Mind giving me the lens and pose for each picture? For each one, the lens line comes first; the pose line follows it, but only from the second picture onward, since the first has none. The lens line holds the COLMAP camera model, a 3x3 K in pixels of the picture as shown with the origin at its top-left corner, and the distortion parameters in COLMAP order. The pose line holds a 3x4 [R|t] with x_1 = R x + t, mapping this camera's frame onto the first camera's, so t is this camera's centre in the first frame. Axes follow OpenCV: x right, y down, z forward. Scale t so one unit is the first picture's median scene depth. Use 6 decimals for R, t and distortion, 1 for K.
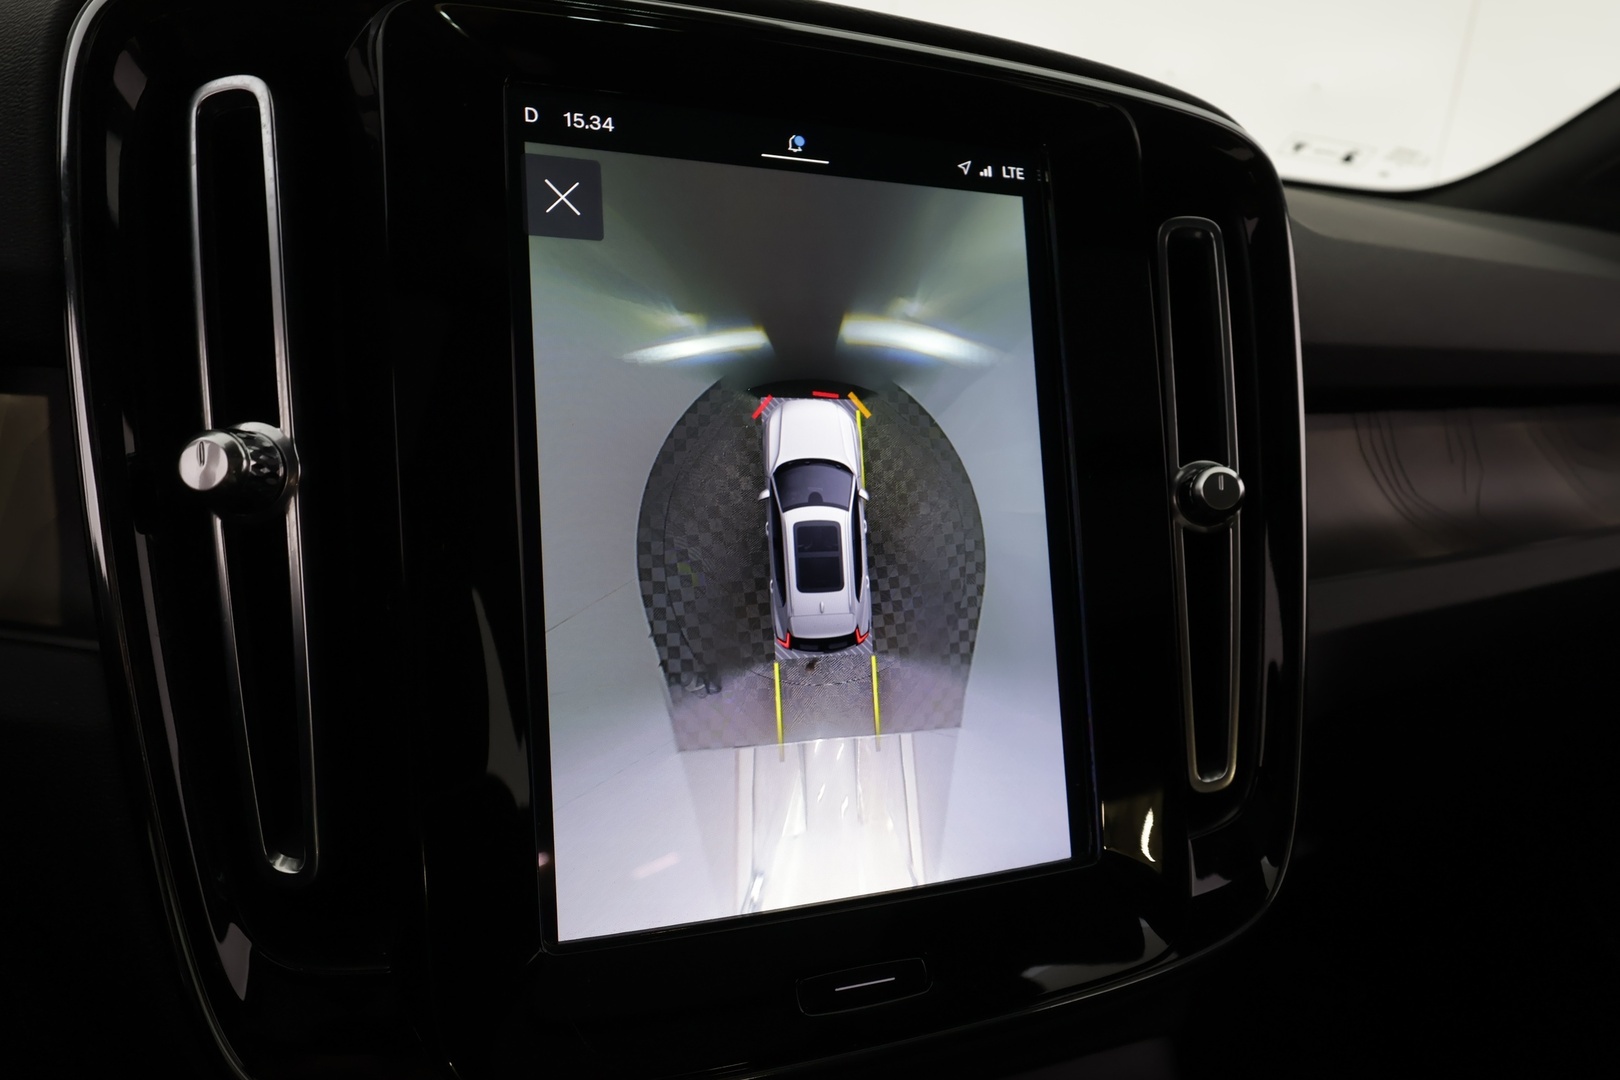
lens RADIAL K [[1358.4, 0, 833.1], [0, 1358.4, 526.9], [0, 0, 1]] dist [-0.013459, -0.009470]
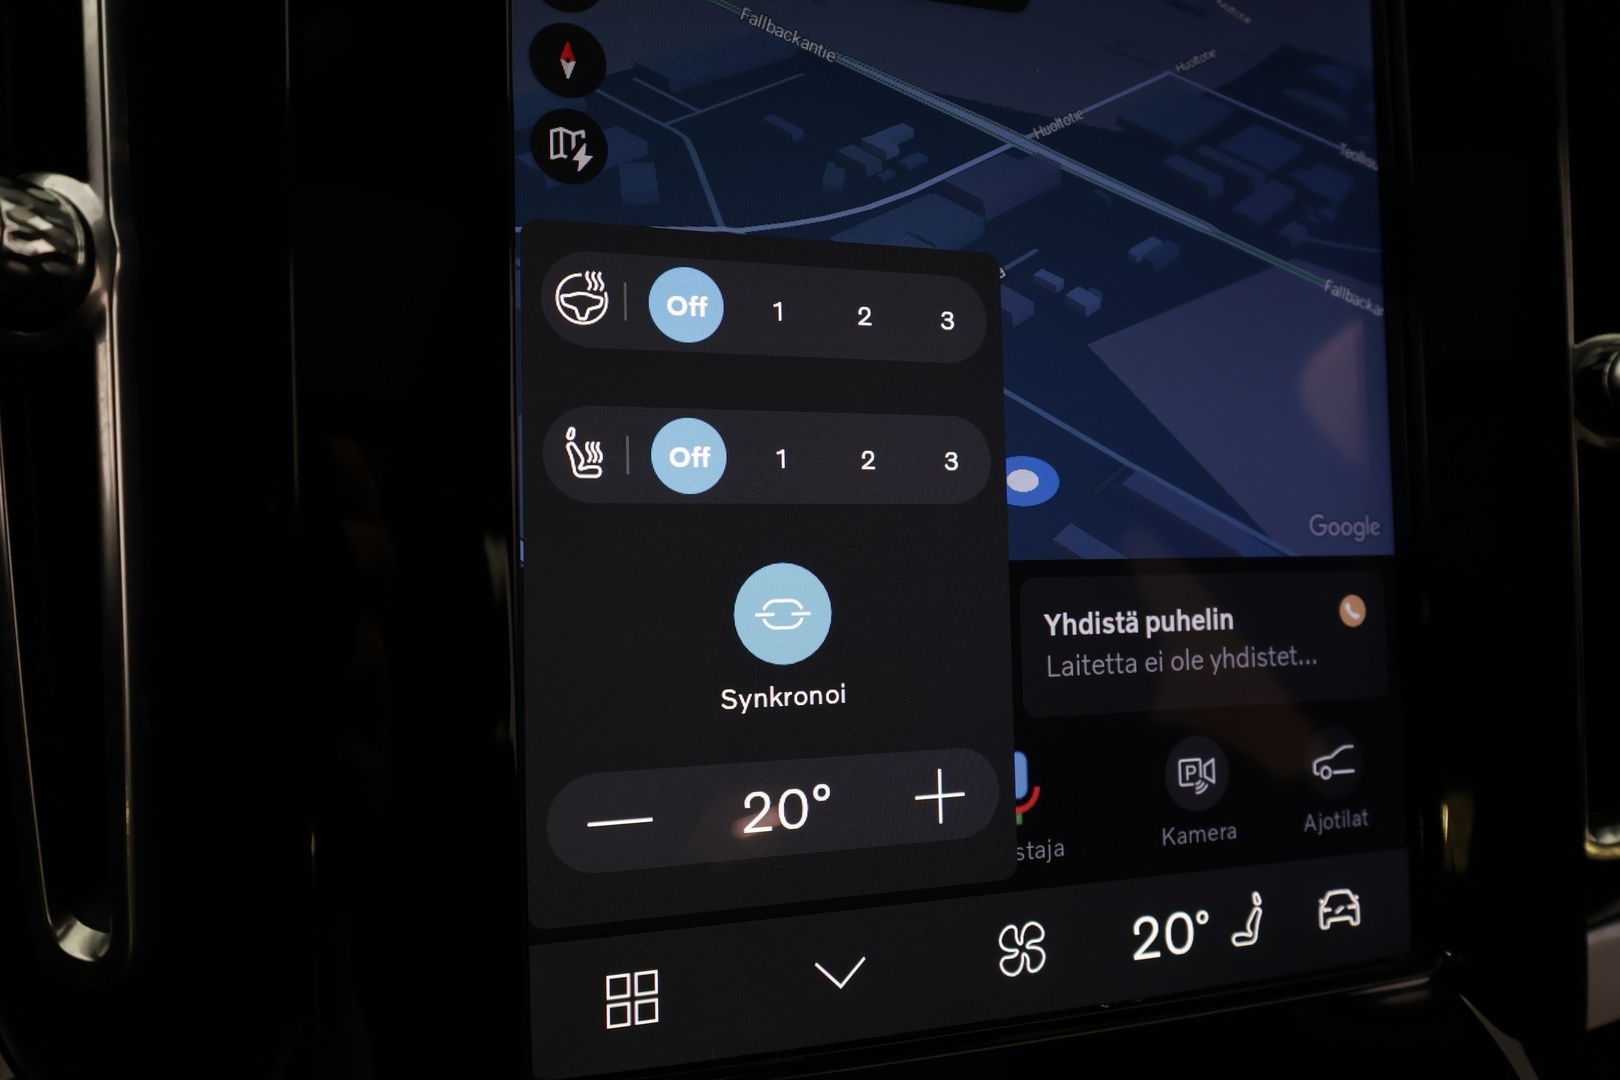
lens RADIAL K [[1358.4, 0, 772.2], [0, 1358.4, 536.9], [0, 0, 1]] dist [-0.013459, -0.009470]
pose [[0.991361, 0.030963, -0.127458, -0.032492], [-0.027054, 0.999112, 0.032287, 0.035961], [0.128345, -0.028560, 0.991318, 0.336618]]
